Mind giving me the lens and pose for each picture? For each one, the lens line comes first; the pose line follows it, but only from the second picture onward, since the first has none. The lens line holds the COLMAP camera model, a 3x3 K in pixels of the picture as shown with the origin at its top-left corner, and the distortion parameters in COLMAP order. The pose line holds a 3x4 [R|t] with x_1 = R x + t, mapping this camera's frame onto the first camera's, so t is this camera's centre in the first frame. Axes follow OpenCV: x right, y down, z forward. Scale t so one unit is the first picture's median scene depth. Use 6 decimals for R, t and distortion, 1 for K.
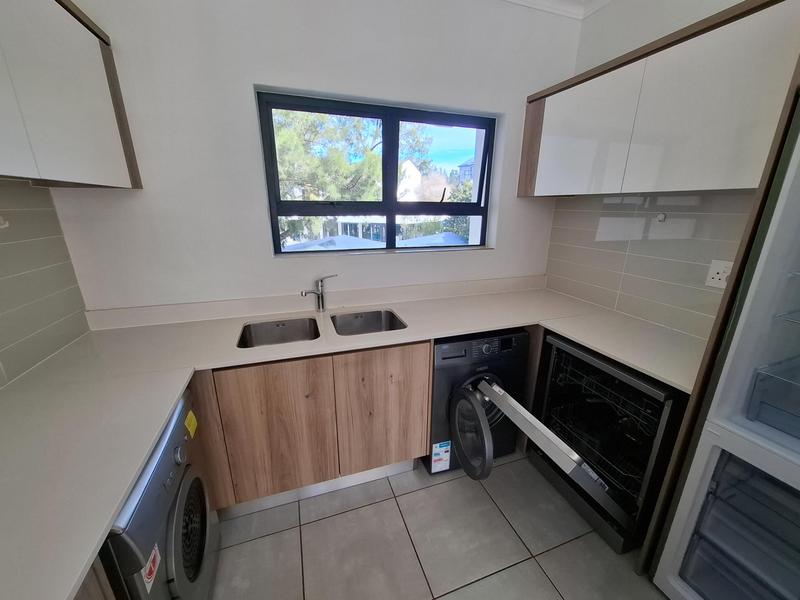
lens RADIAL K [[315.1, 0, 396.5], [0, 315.1, 301.9], [0, 0, 1]] dist [-0.002237, -0.000277]
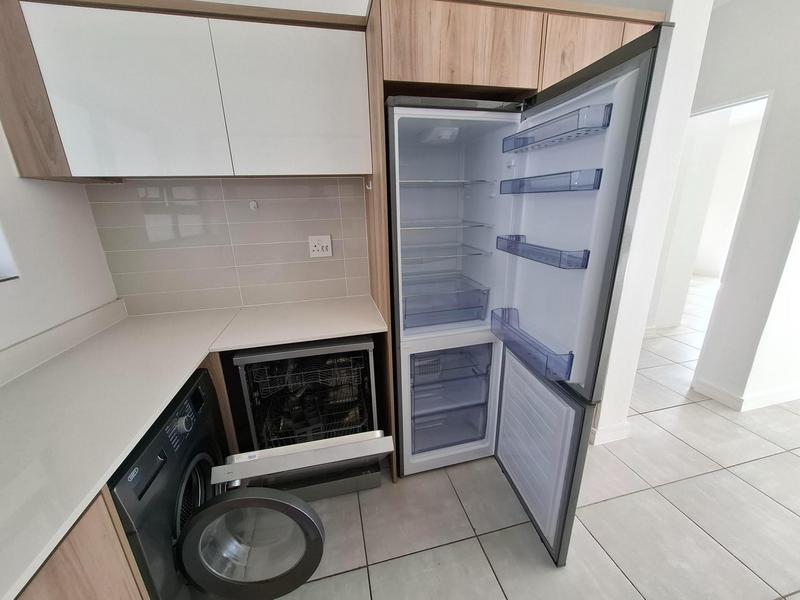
lens RADIAL K [[315.1, 0, 401.0], [0, 315.1, 301.7], [0, 0, 1]] dist [-0.002237, -0.000277]
pose [[0.101391, -0.294031, 0.950403, -0.184026], [0.317205, 0.915018, 0.249244, -0.087771], [-0.942922, 0.276201, 0.186043, 0.473492]]
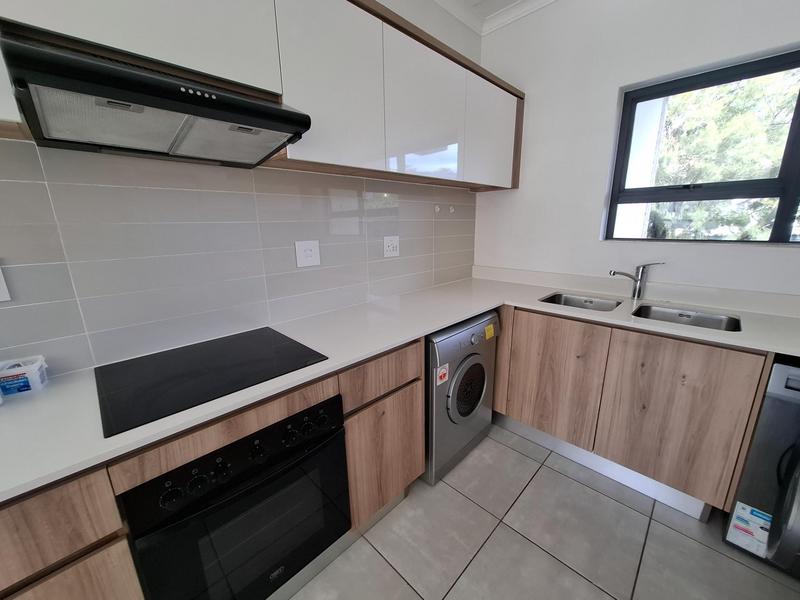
lens RADIAL K [[315.1, 0, 400.7], [0, 315.1, 299.9], [0, 0, 1]] dist [-0.002237, -0.000277]
pose [[0.438196, 0.197131, -0.876997, 0.352279], [-0.243466, 0.965215, 0.095311, 0.140606], [0.865280, 0.171754, 0.470948, -0.098400]]
